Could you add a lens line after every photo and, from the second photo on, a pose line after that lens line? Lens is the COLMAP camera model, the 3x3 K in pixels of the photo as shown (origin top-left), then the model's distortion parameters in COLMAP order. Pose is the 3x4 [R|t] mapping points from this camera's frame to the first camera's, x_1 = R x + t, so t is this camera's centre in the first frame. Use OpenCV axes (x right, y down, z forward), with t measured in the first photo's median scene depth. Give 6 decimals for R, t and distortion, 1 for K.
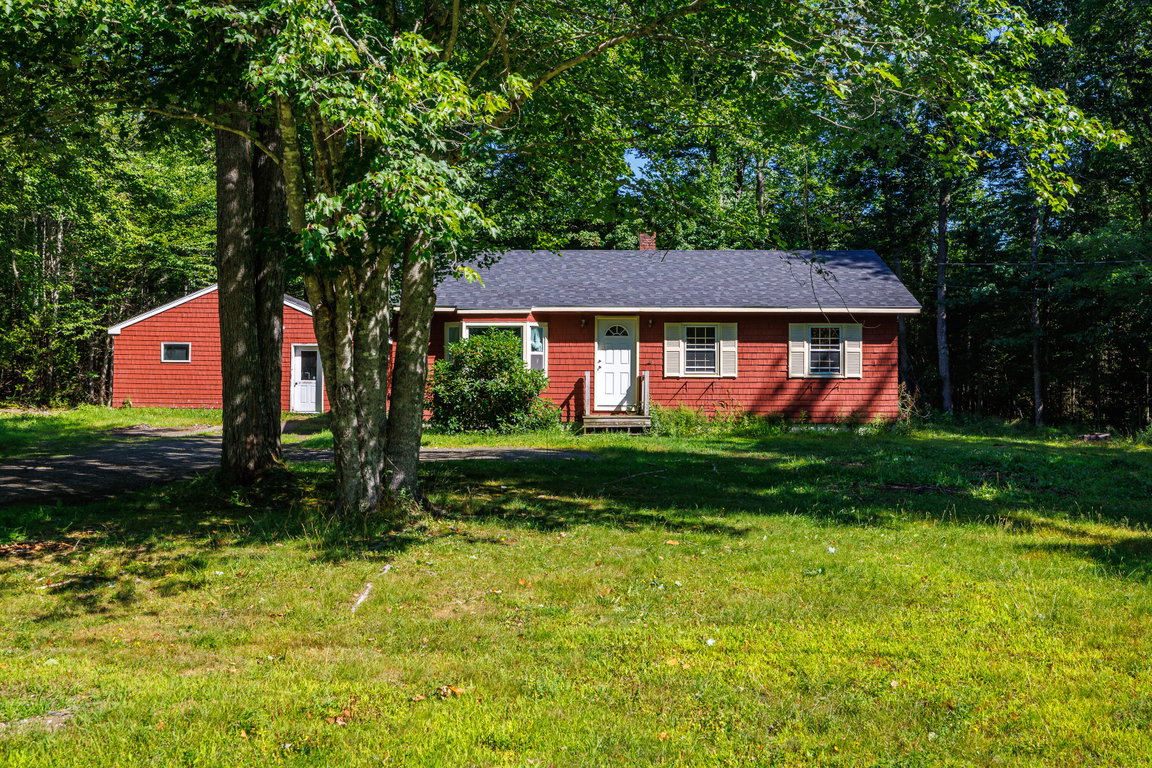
lens RADIAL K [[1199.1, 0, 576.0], [0, 1199.1, 384.0], [0, 0, 1]] dist [-0.001894, -0.002243]
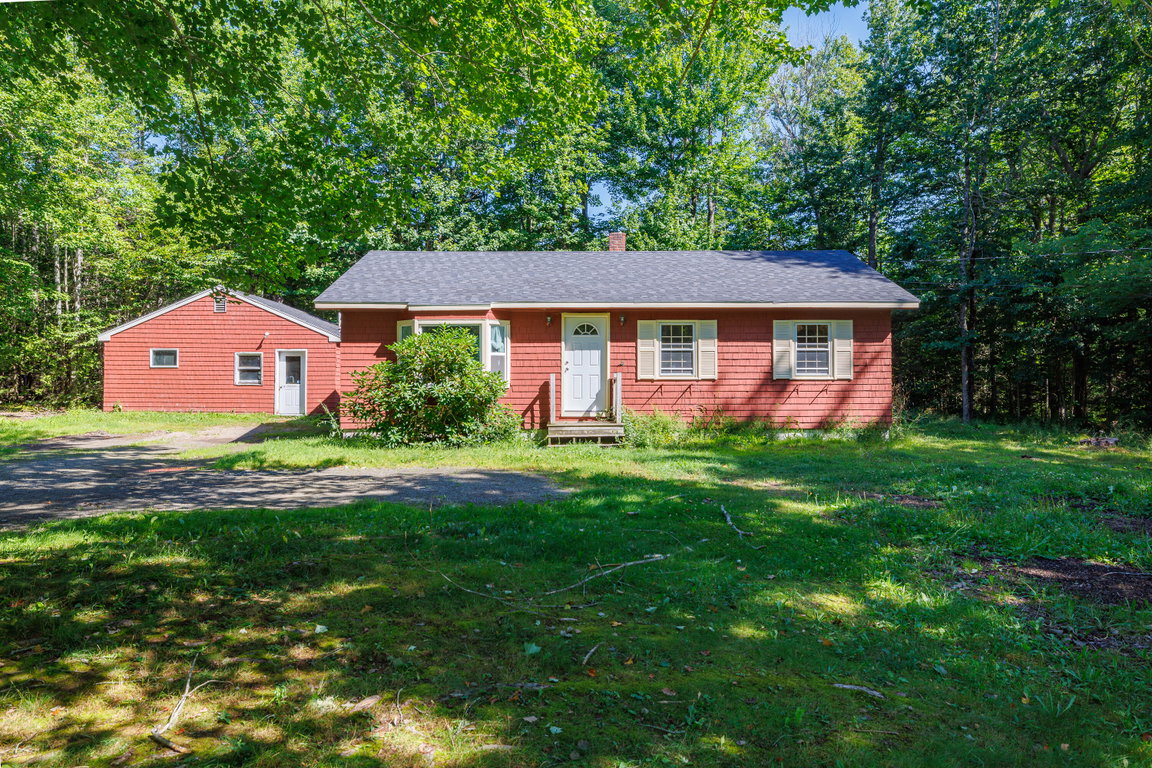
lens RADIAL K [[787.1, 0, 576.0], [0, 787.1, 384.0], [0, 0, 1]] dist [0.000274, -0.000192]
pose [[0.999883, -0.005389, 0.014312, 0.018069], [0.005378, 0.999985, 0.000807, -0.003126], [-0.014316, -0.000730, 0.999897, 0.400781]]
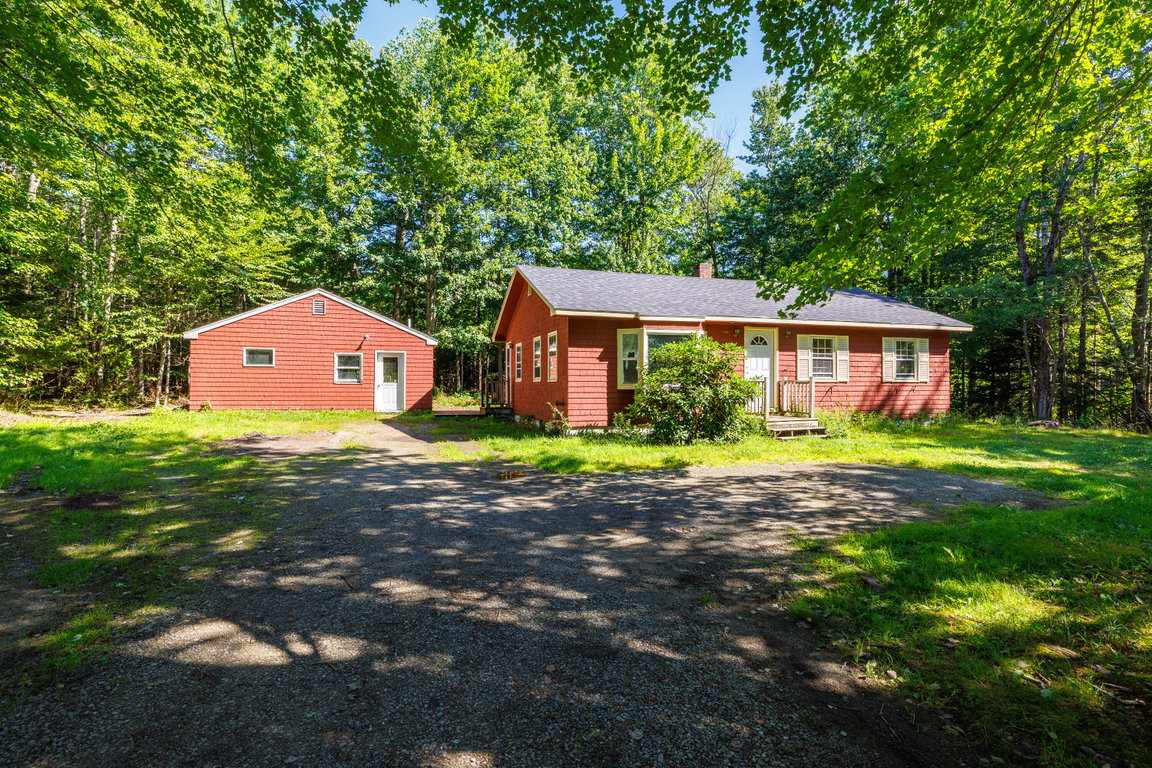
lens RADIAL K [[563.8, 0, 576.0], [0, 563.8, 384.0], [0, 0, 1]] dist [0.000008, 0.000181]
pose [[0.943347, -0.005594, 0.331762, -0.302883], [0.001655, 0.999925, 0.012157, -0.010650], [-0.331805, -0.010919, 0.943285, 0.564141]]
